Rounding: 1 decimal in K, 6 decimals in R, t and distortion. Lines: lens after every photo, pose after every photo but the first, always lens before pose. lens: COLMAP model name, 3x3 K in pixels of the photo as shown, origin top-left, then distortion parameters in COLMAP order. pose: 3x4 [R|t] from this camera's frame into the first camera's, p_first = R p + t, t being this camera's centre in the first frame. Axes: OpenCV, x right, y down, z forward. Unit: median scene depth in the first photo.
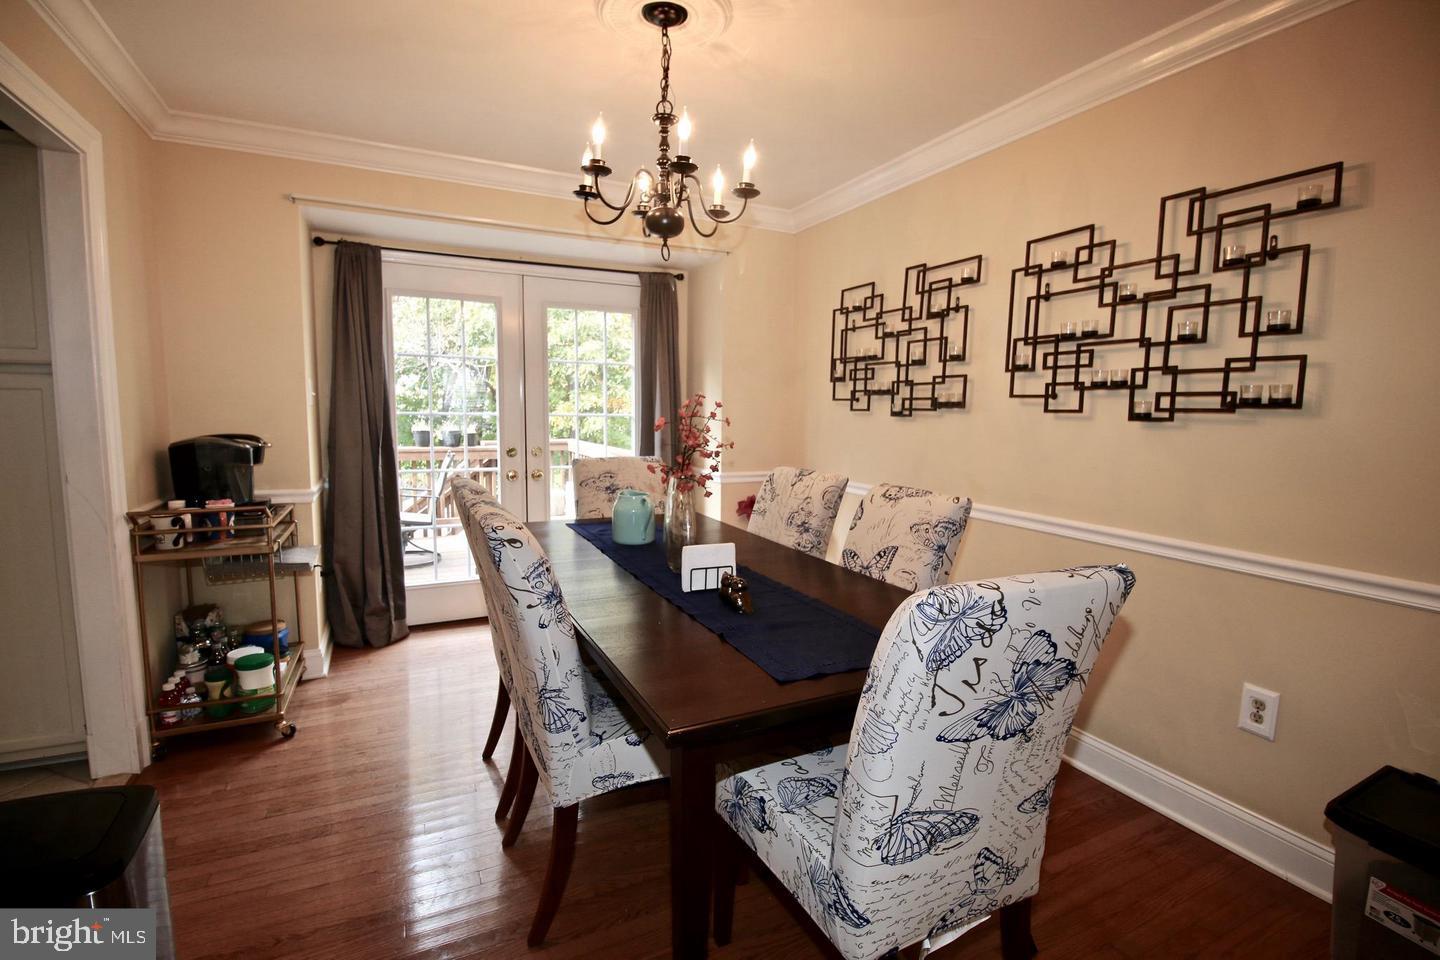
lens RADIAL K [[659.7, 0, 722.3], [0, 659.7, 478.1], [0, 0, 1]] dist [0.002762, -0.014304]
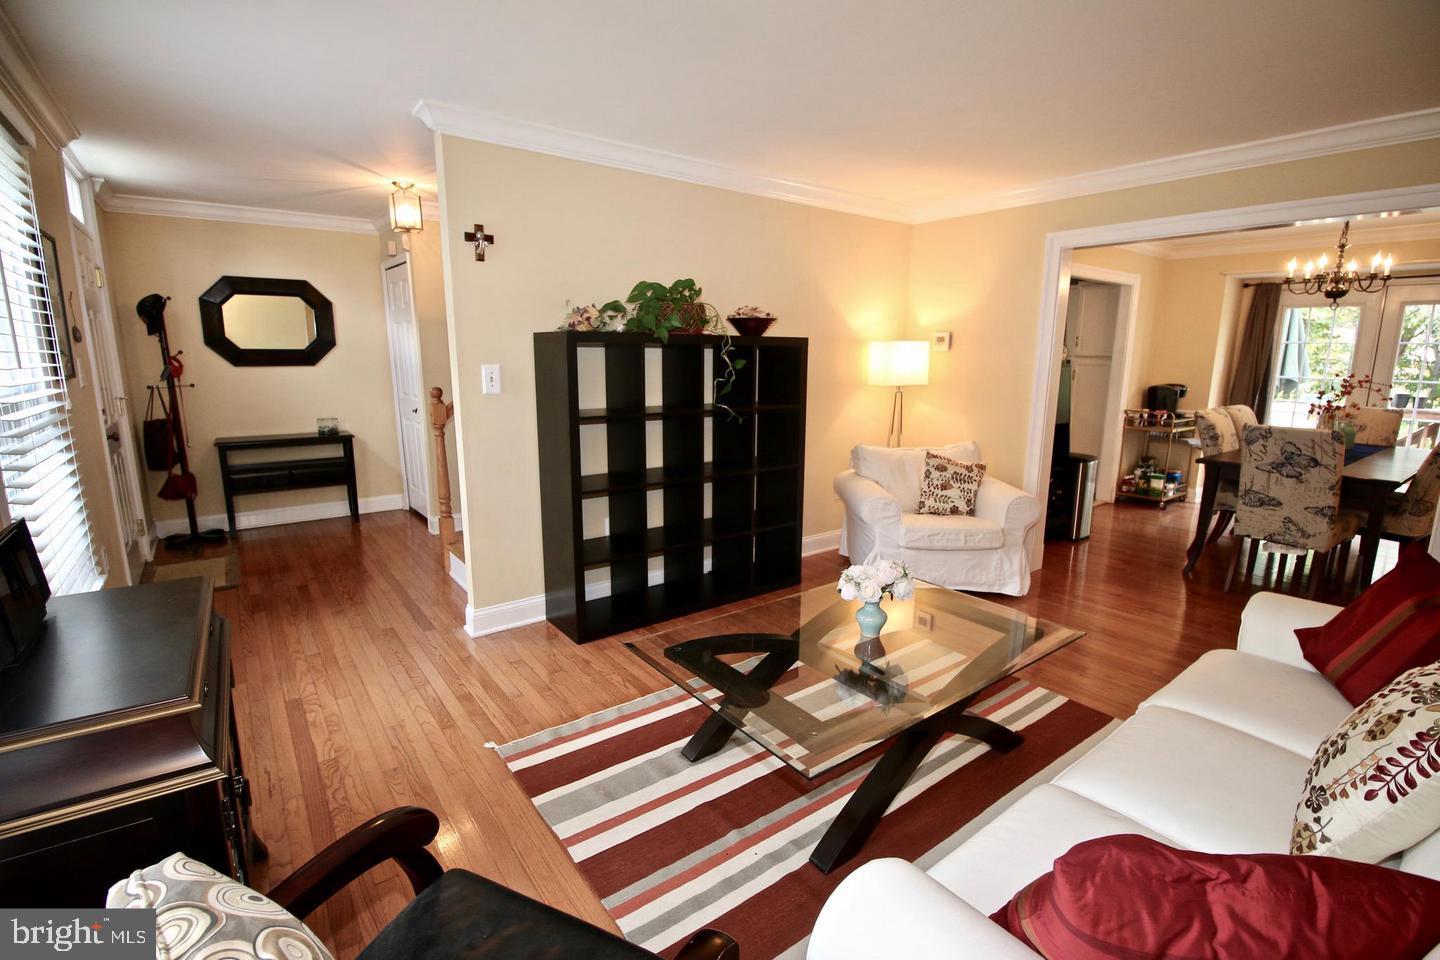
lens RADIAL K [[659.7, 0, 722.3], [0, 659.7, 478.1], [0, 0, 1]] dist [0.002762, -0.014304]
pose [[0.189445, 0.170560, -0.966964, 1.061653], [-0.111293, 0.982181, 0.151440, 0.072477], [0.975564, 0.078927, 0.205052, -0.851277]]
